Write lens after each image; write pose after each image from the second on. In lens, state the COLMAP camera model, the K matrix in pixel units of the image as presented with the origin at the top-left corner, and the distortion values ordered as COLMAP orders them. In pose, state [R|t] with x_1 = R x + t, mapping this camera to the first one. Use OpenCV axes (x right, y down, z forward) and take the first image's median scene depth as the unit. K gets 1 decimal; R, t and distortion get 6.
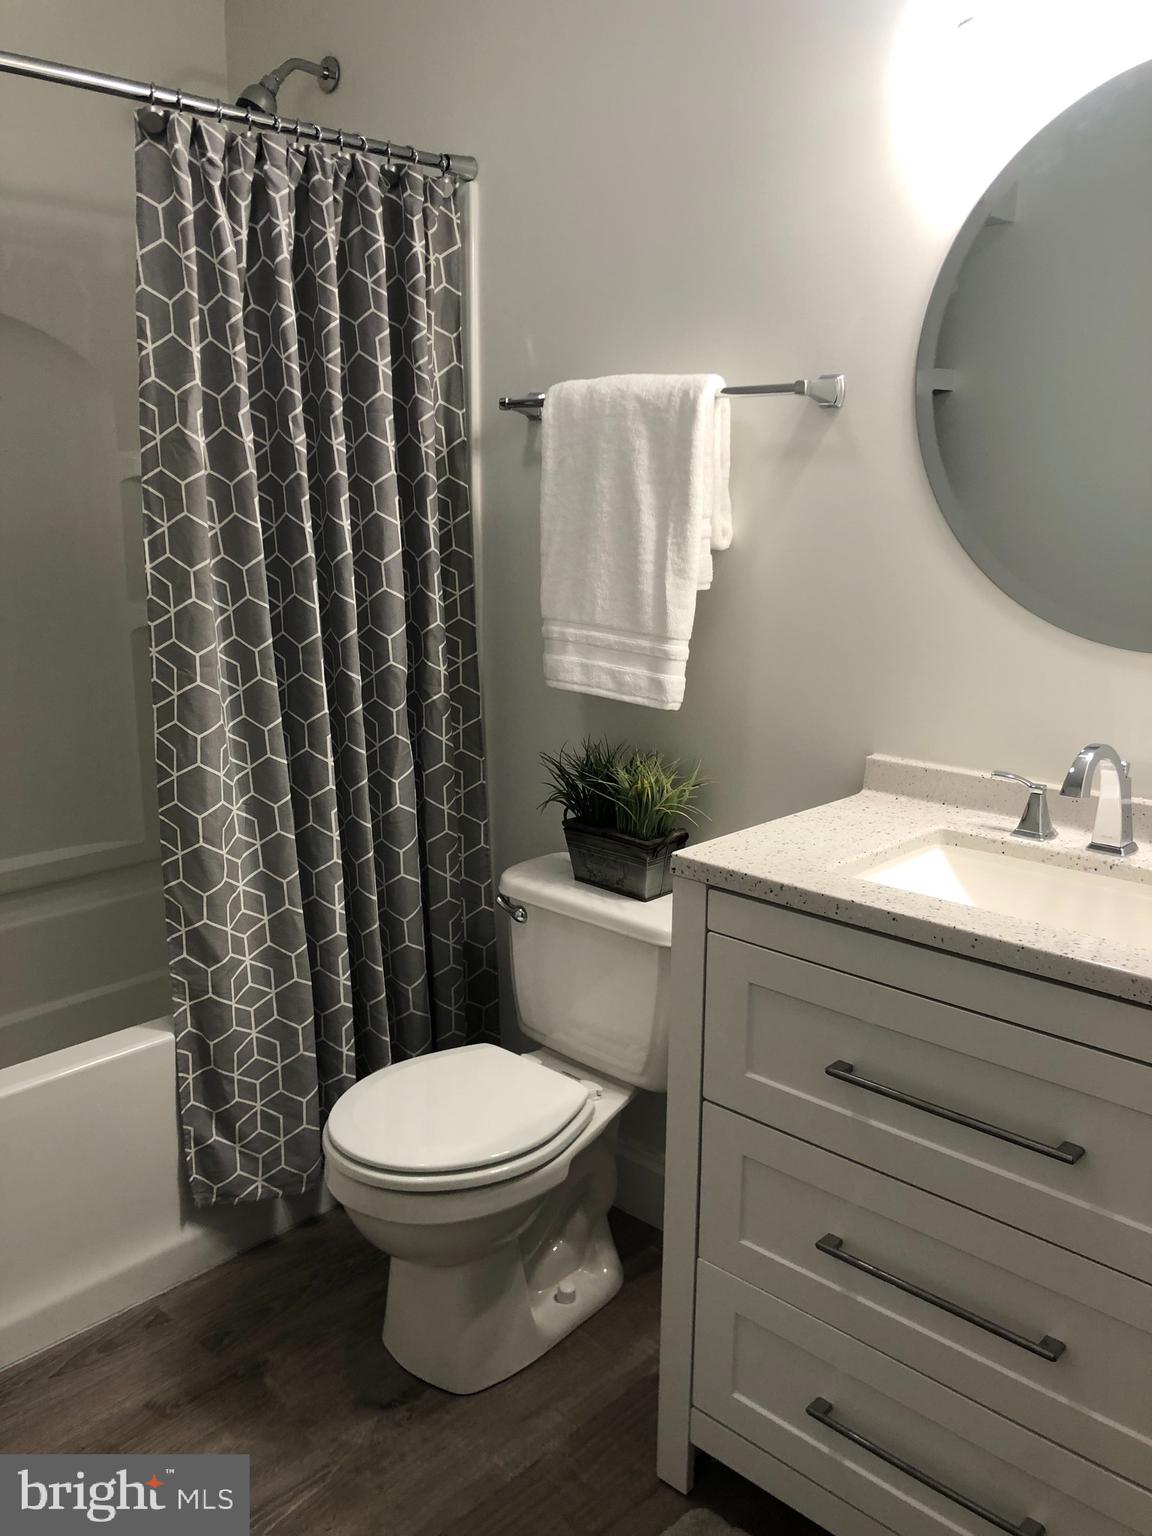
lens RADIAL K [[1254.9, 0, 580.9], [0, 1254.9, 768.3], [0, 0, 1]] dist [0.039602, -0.037987]
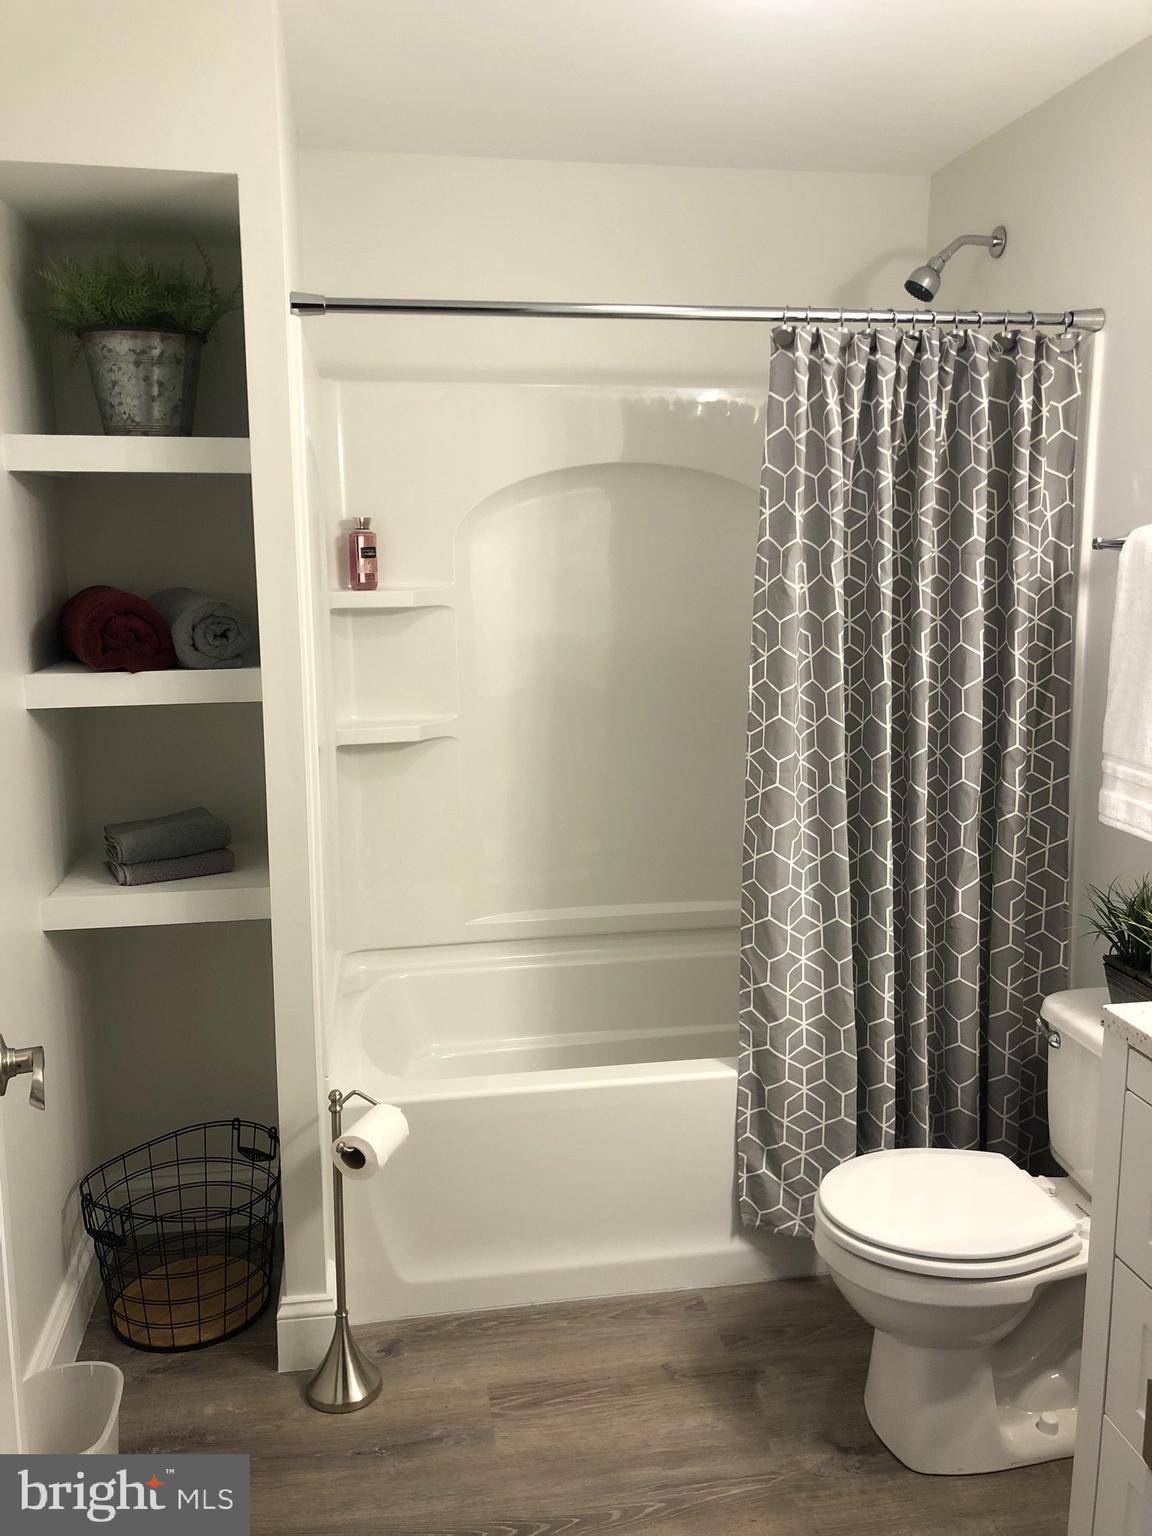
lens RADIAL K [[1254.9, 0, 584.3], [0, 1254.9, 779.0], [0, 0, 1]] dist [0.039602, -0.037987]
pose [[0.795725, 0.096589, -0.597906, 0.249105], [-0.124021, 0.992268, -0.004756, -0.041989], [0.592824, 0.077937, 0.801552, -0.064948]]
